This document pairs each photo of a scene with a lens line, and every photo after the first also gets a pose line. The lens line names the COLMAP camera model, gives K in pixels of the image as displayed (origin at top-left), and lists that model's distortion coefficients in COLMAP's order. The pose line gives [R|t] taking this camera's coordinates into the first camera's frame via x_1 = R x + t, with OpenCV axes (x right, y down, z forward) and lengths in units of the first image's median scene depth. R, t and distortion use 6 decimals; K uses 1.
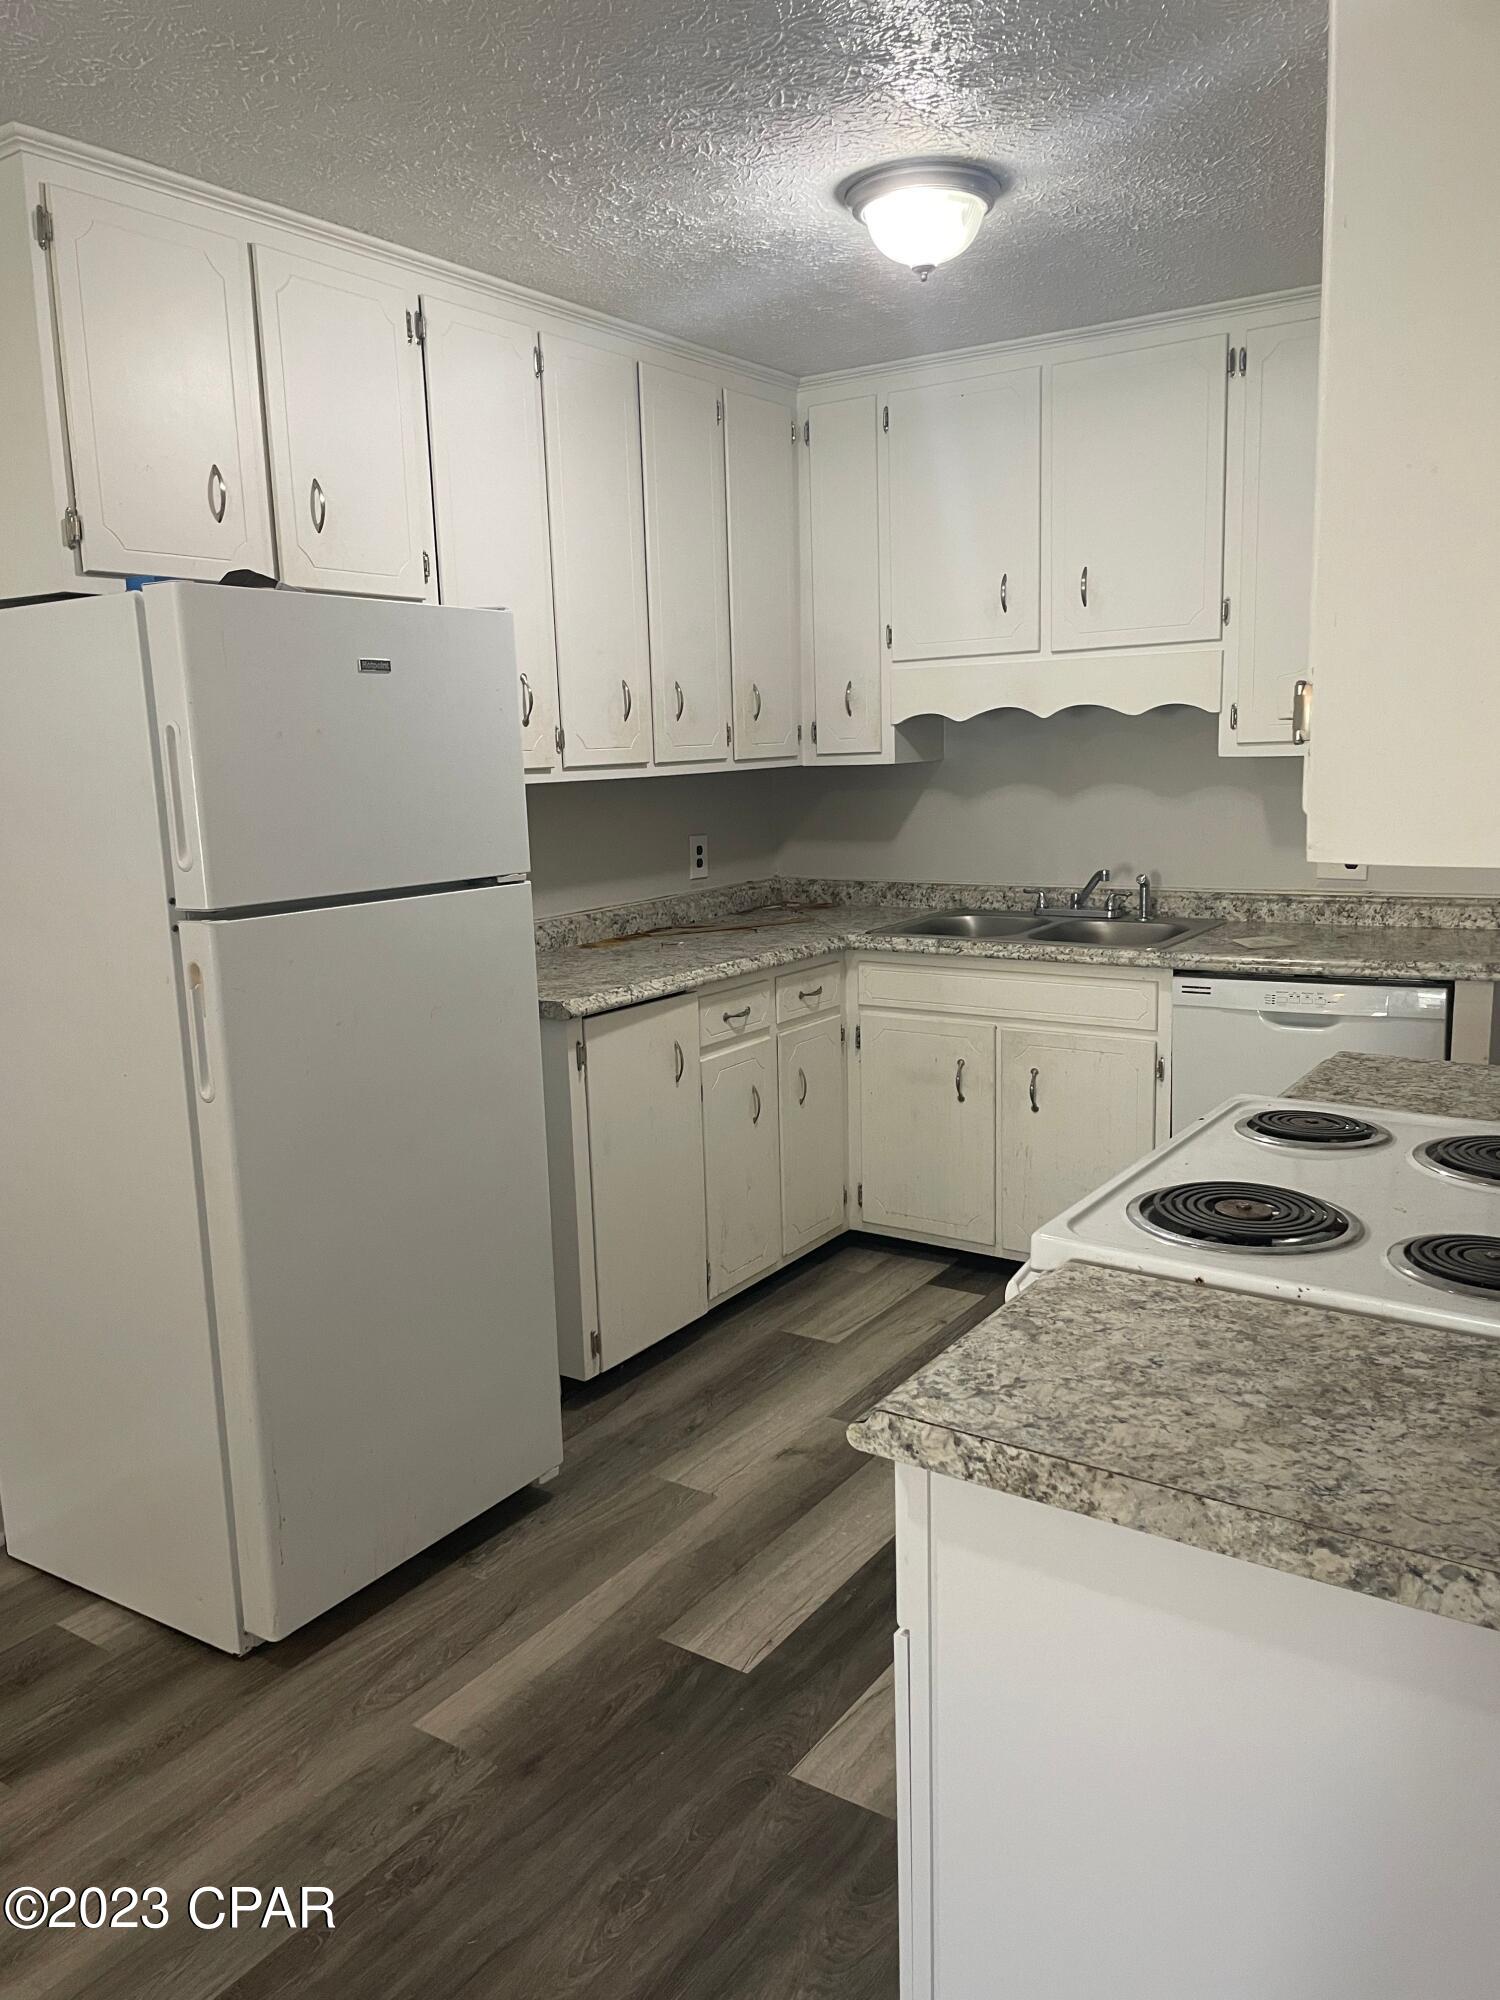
lens RADIAL K [[1505.9, 0, 752.3], [0, 1505.9, 1002.3], [0, 0, 1]] dist [0.048323, -0.023799]
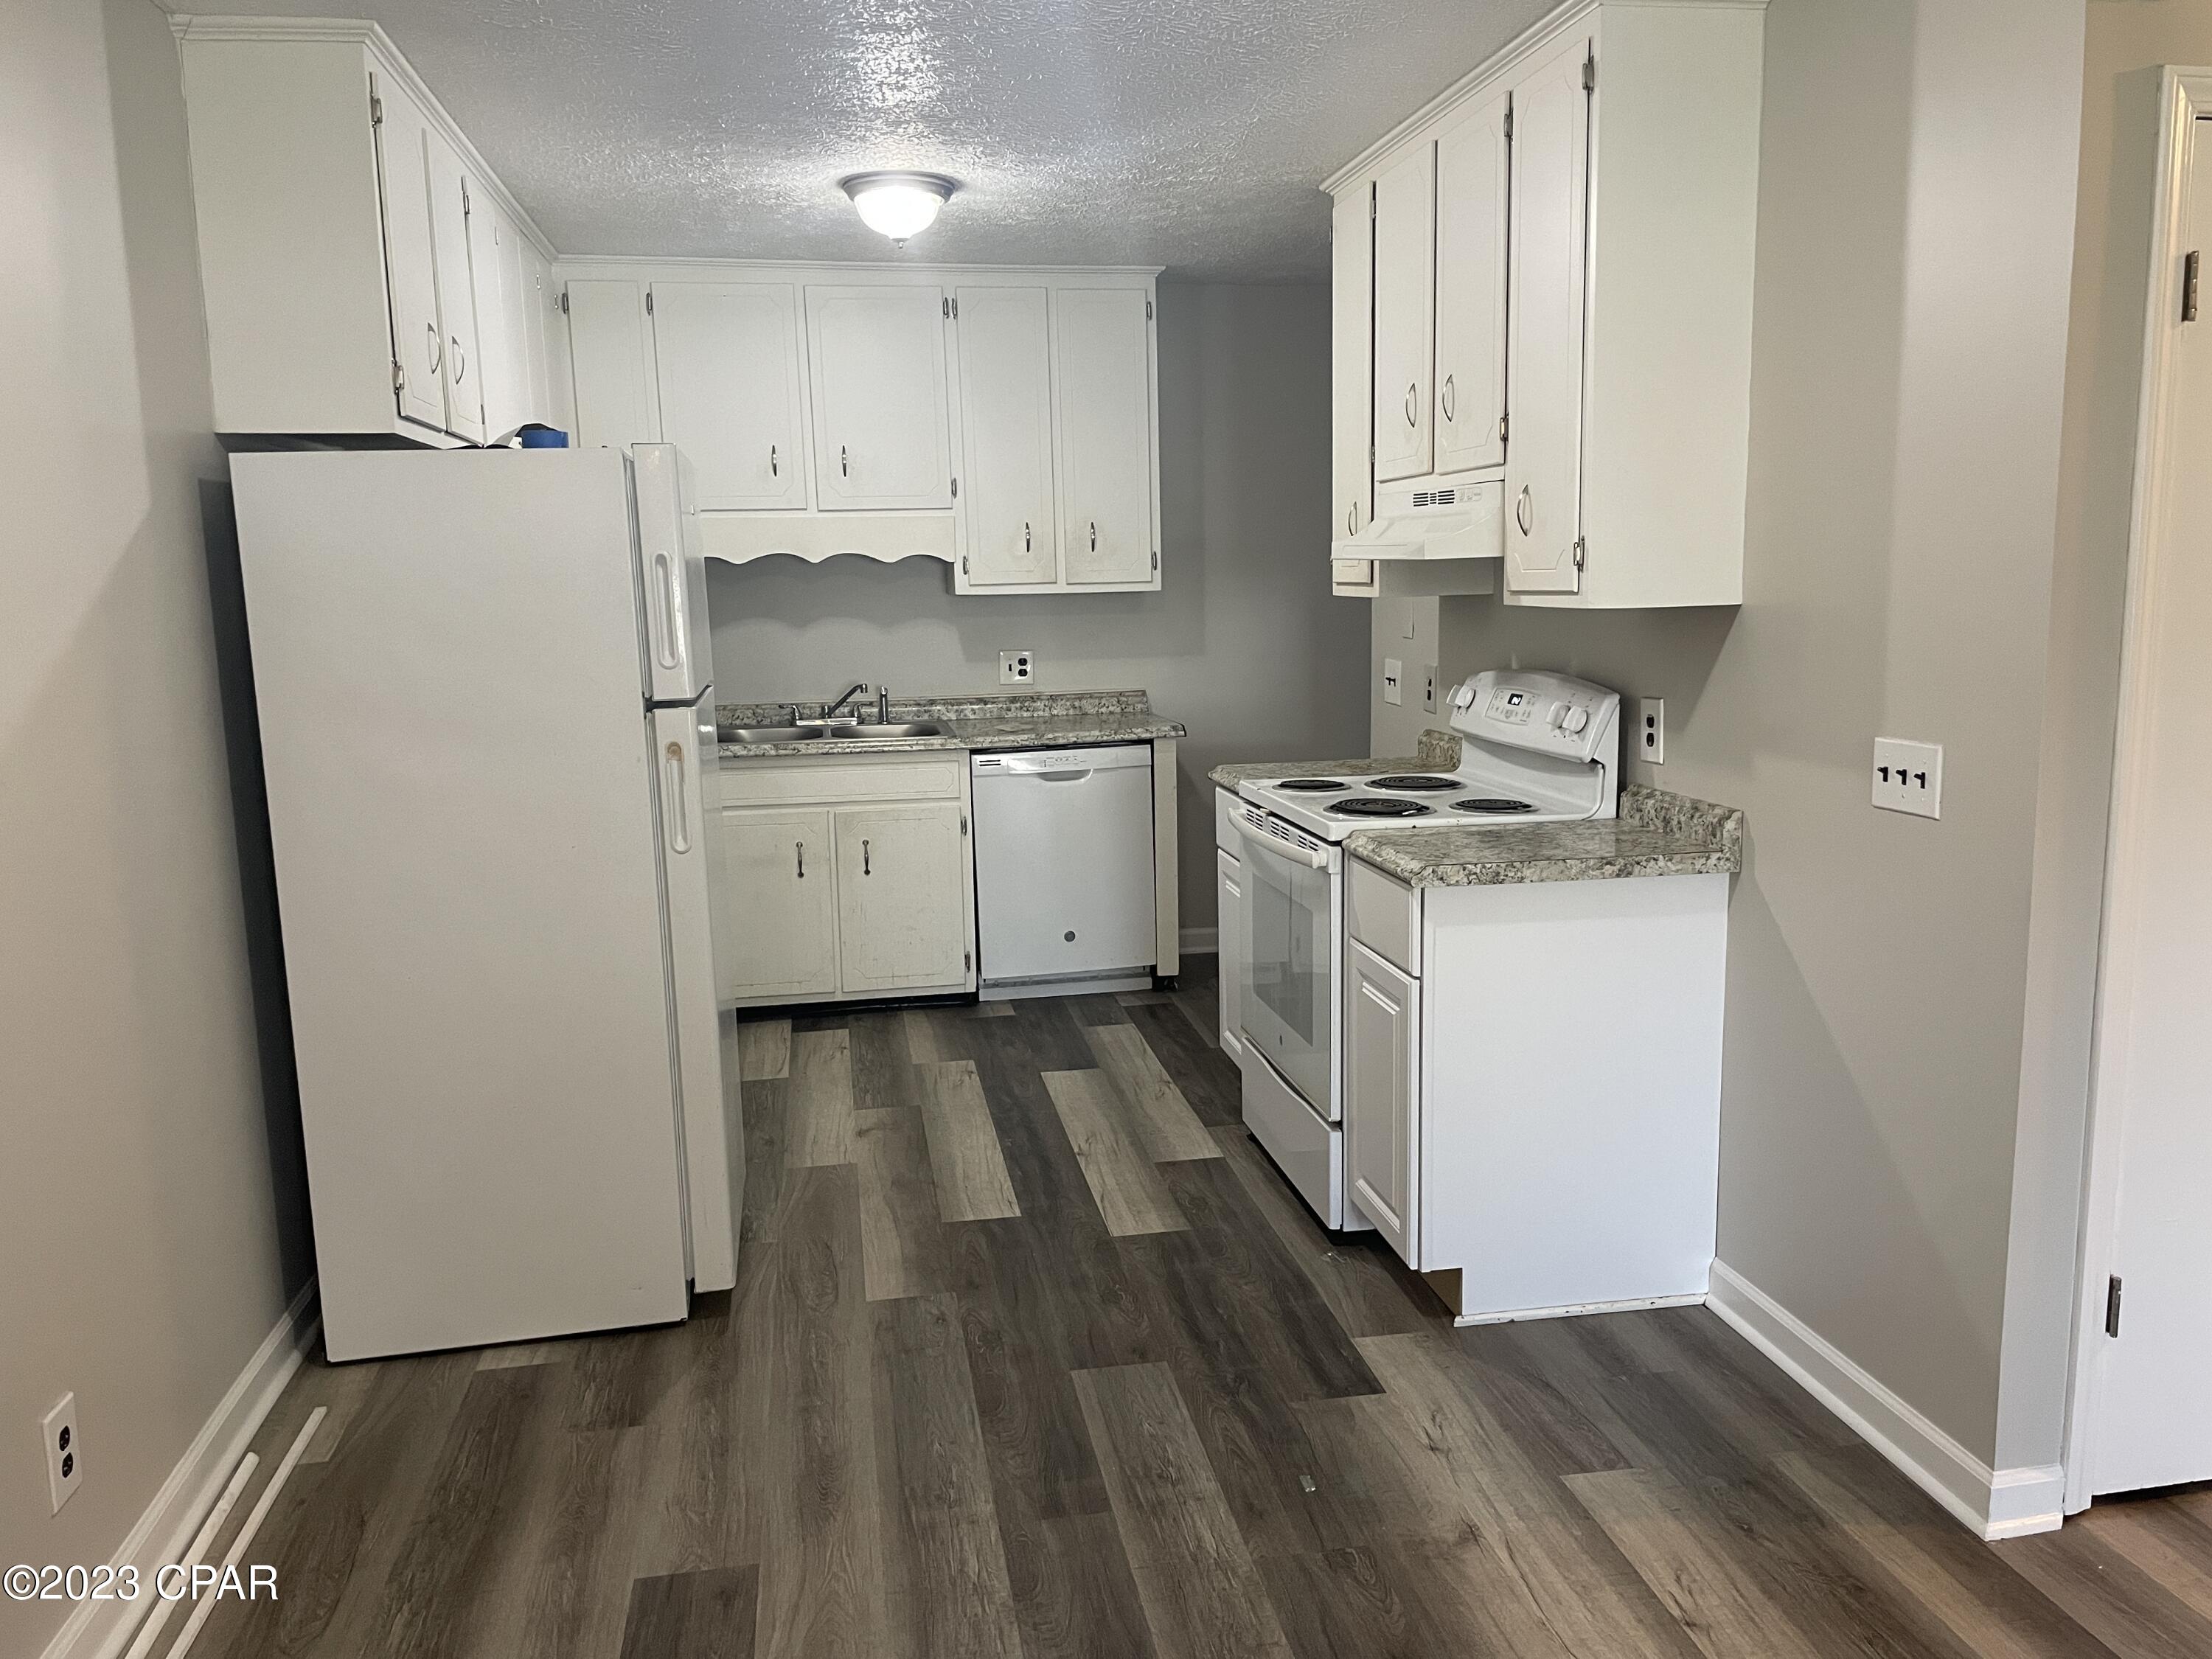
lens RADIAL K [[1665.5, 0, 1111.9], [0, 1665.5, 826.6], [0, 0, 1]] dist [0.048323, -0.023799]
pose [[0.711324, -0.093247, 0.696651, -0.735403], [0.120750, 0.992637, 0.009571, 0.051542], [-0.692414, 0.077313, 0.717346, -0.162323]]
